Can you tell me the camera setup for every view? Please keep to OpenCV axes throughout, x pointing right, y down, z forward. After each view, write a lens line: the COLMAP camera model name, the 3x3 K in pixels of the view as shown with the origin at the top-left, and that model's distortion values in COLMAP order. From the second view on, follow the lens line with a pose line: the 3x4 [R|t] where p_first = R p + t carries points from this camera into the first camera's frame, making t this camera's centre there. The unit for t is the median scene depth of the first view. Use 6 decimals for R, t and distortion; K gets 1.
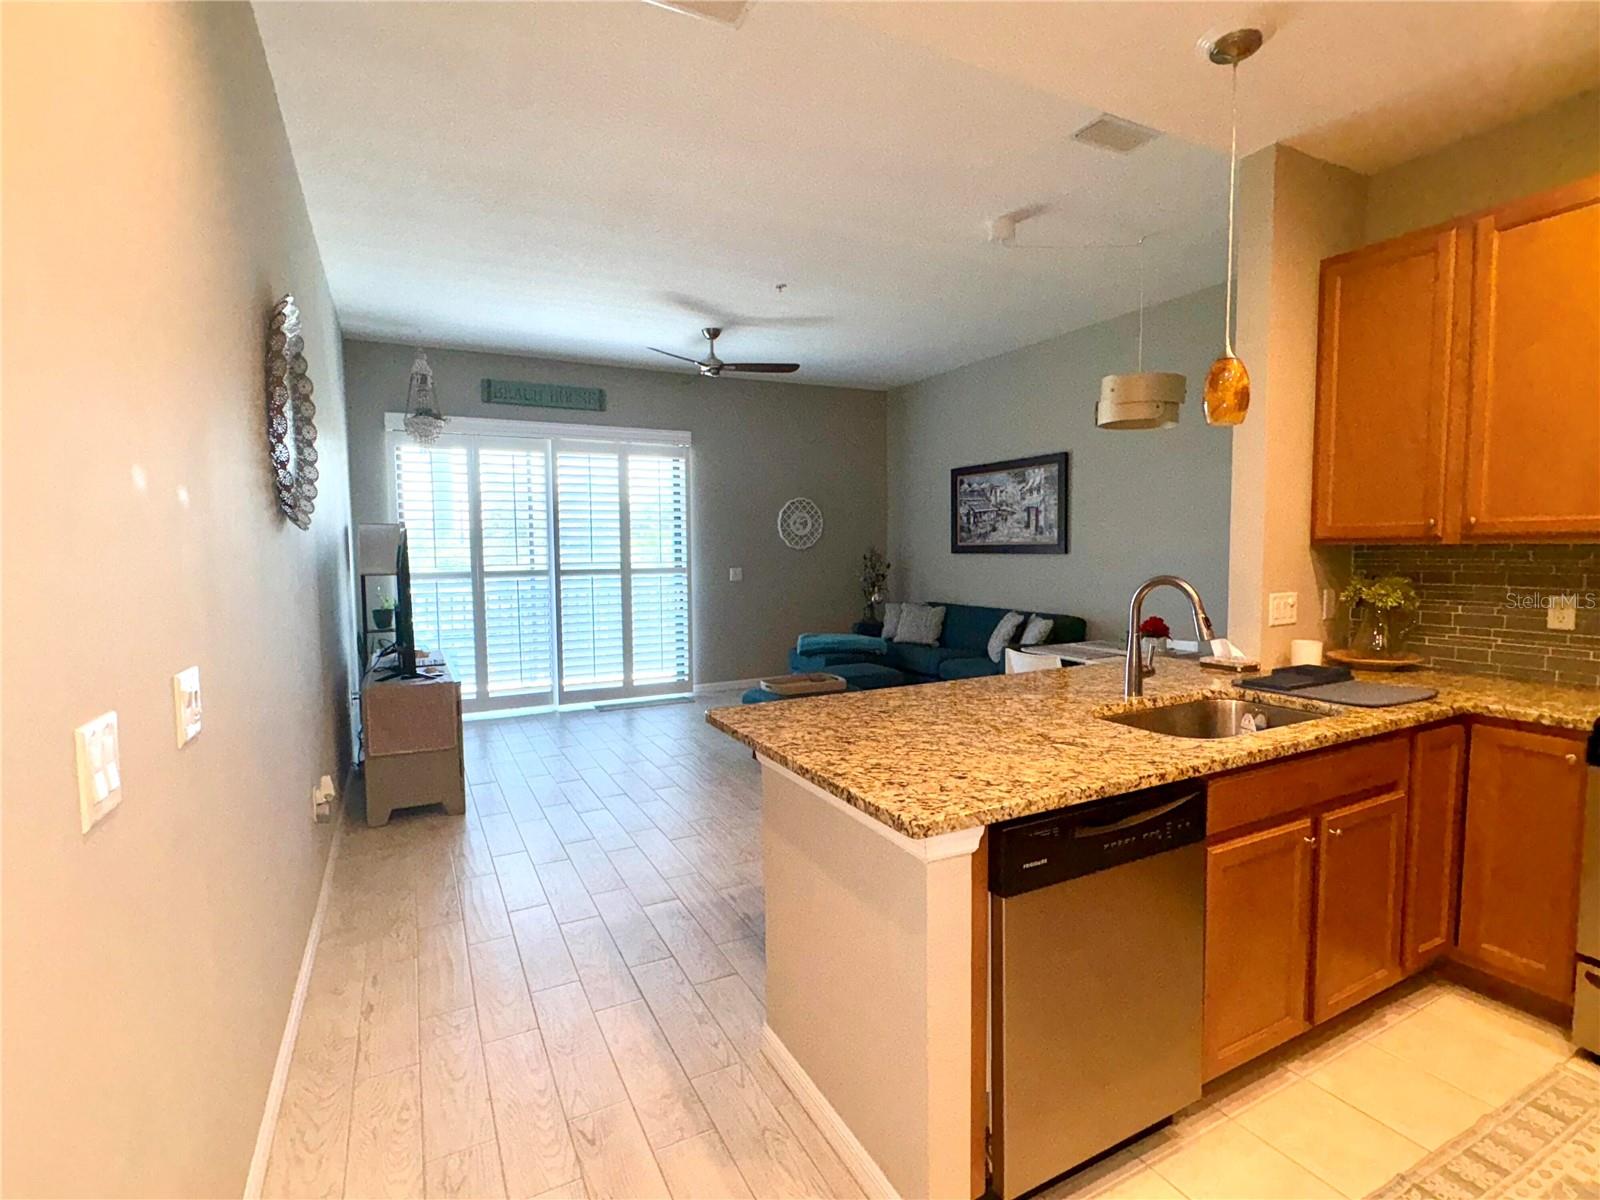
lens RADIAL K [[763.1, 0, 801.7], [0, 763.1, 592.6], [0, 0, 1]] dist [-0.001026, -0.001208]
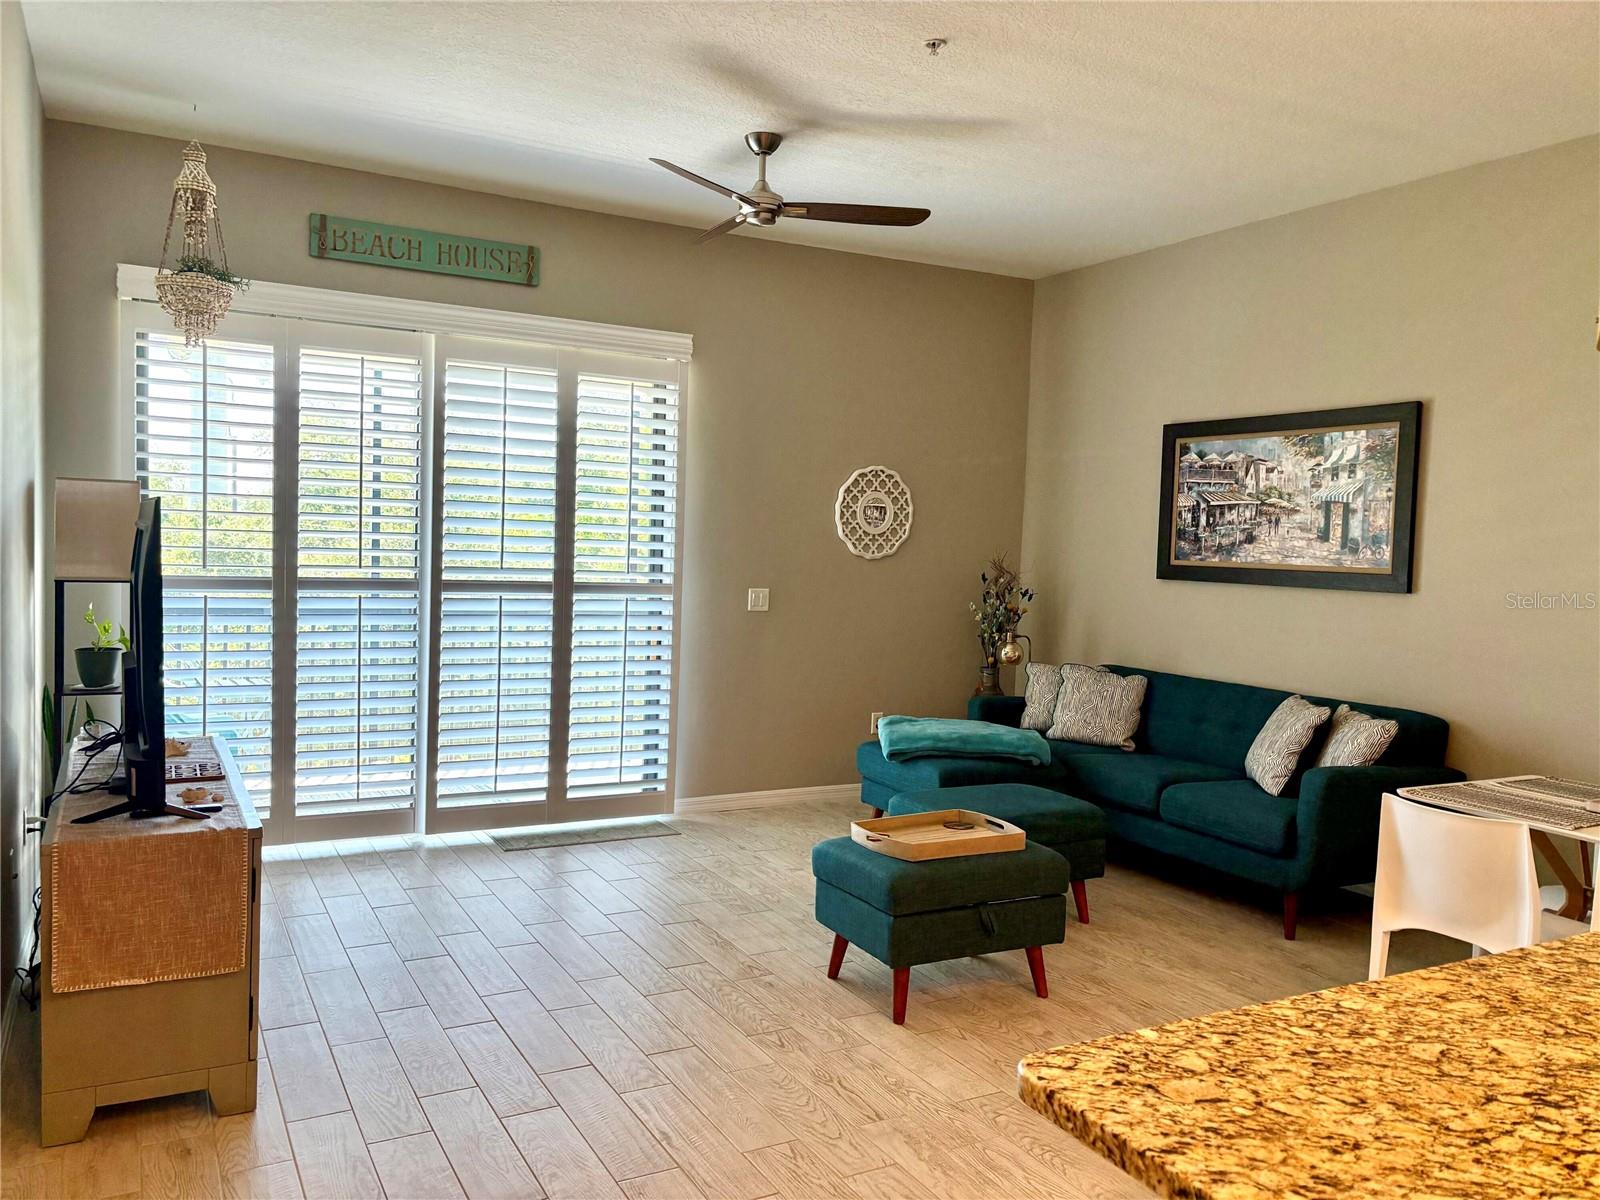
lens RADIAL K [[1205.0, 0, 794.1], [0, 1205.0, 596.3], [0, 0, 1]] dist [0.048321, -0.031307]
pose [[0.998903, 0.043043, 0.018442, -0.085825], [-0.042796, 0.998991, -0.013592, -0.017327], [-0.019009, 0.012788, 0.999738, 0.150218]]
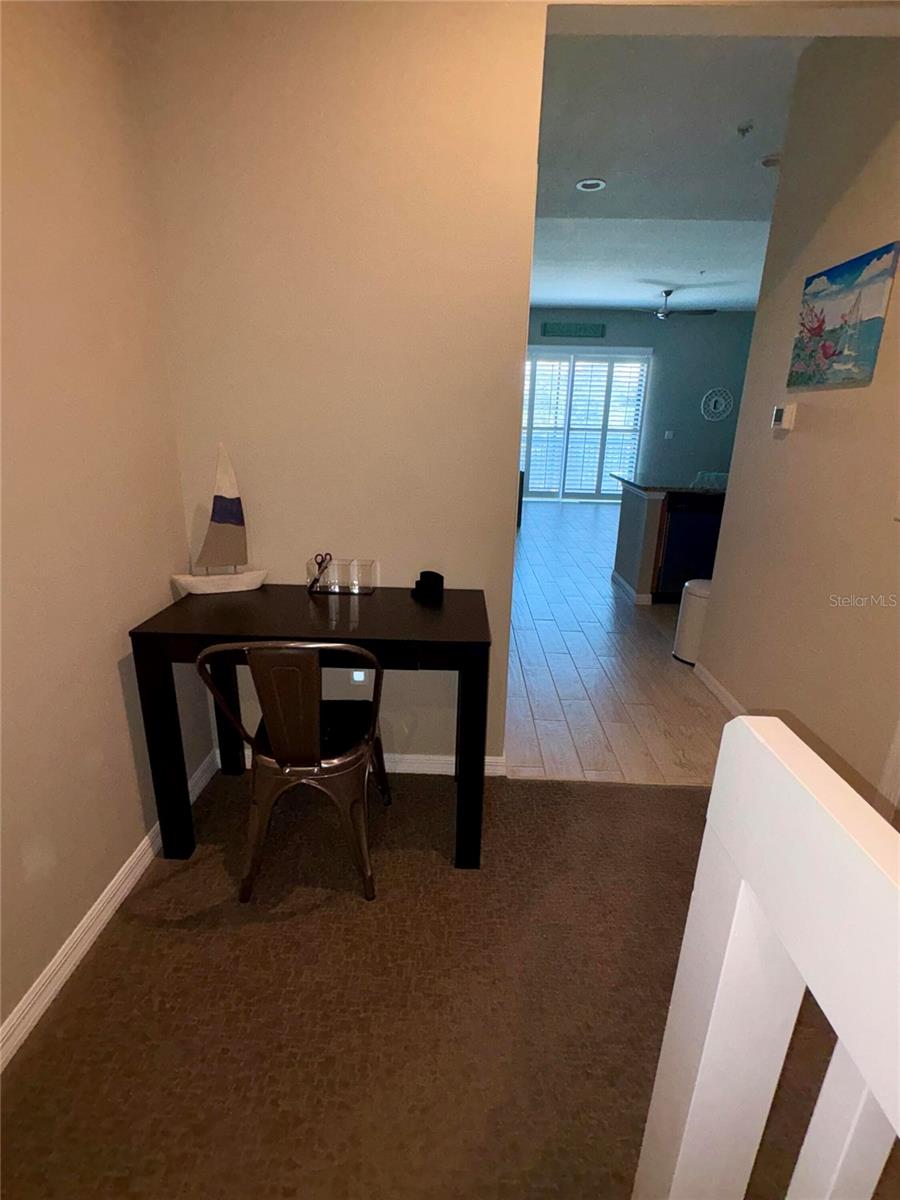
lens RADIAL K [[572.3, 0, 445.3], [0, 572.3, 592.4], [0, 0, 1]] dist [-0.001026, -0.001208]
pose [[0.867130, 0.175441, -0.466162, 0.154337], [-0.059452, 0.965678, 0.252845, 0.024899], [0.494522, -0.191535, 0.847799, -0.453348]]
